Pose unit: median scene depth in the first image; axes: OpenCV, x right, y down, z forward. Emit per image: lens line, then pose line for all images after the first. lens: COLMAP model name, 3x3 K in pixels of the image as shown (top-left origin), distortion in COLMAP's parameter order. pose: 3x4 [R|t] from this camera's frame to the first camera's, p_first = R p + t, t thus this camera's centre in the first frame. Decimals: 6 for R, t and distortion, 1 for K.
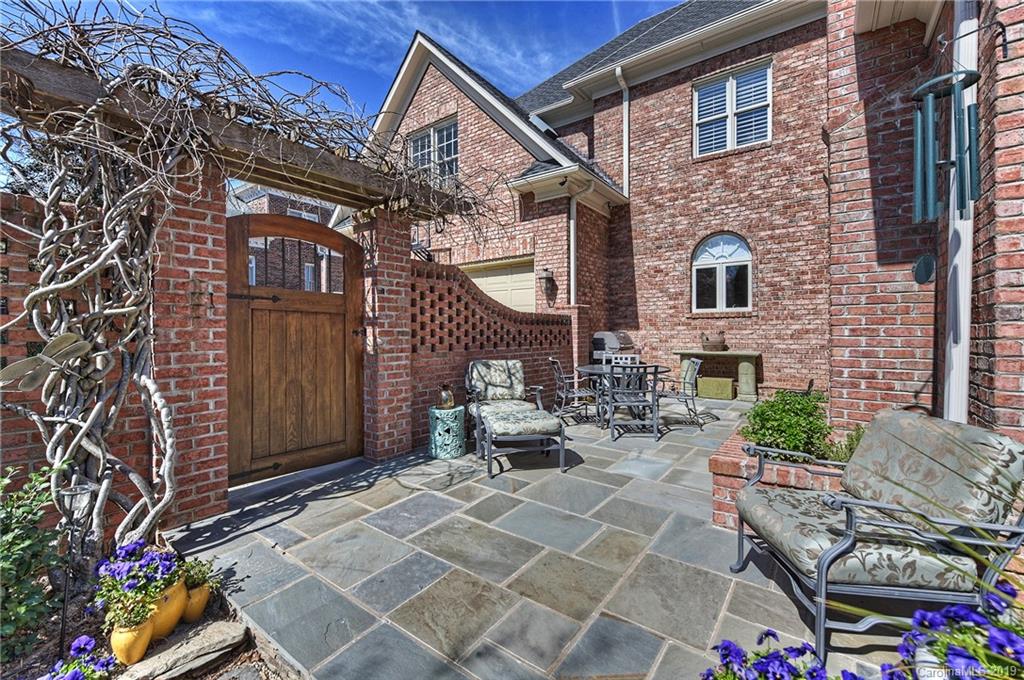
lens RADIAL K [[428.3, 0, 515.9], [0, 428.3, 335.6], [0, 0, 1]] dist [-0.001923, 0.000181]
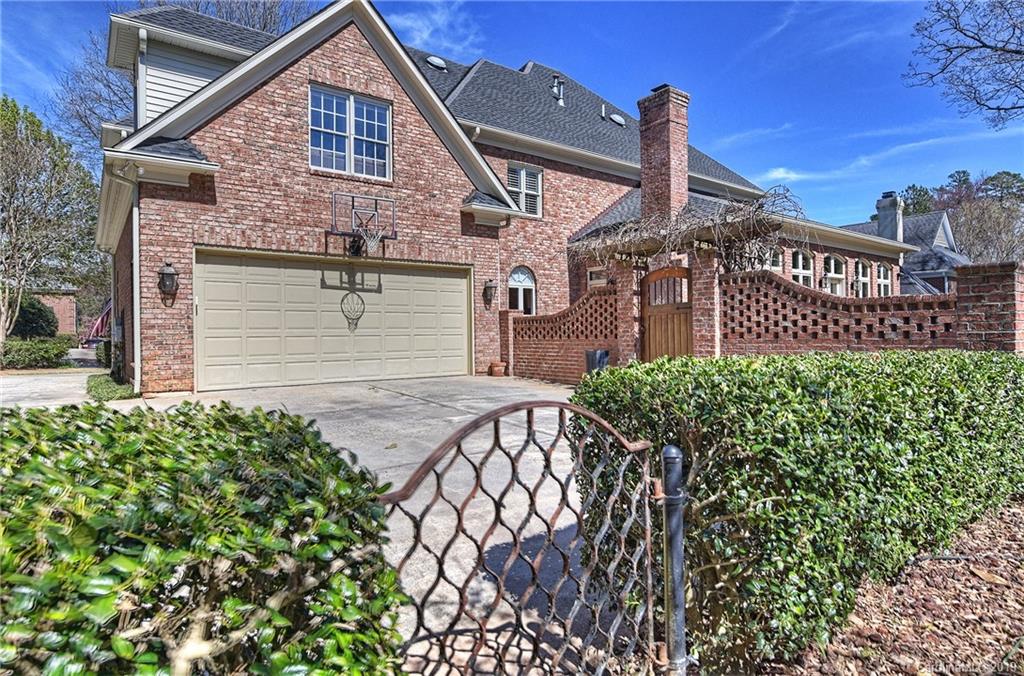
lens RADIAL K [[581.3, 0, 512.2], [0, 581.3, 333.1], [0, 0, 1]] dist [-0.001096, 0.000721]
pose [[0.271725, 0.001603, 0.962373, -1.345927], [0.011293, 0.999924, -0.004854, 0.010482], [-0.962309, 0.012187, 0.271687, 0.397022]]
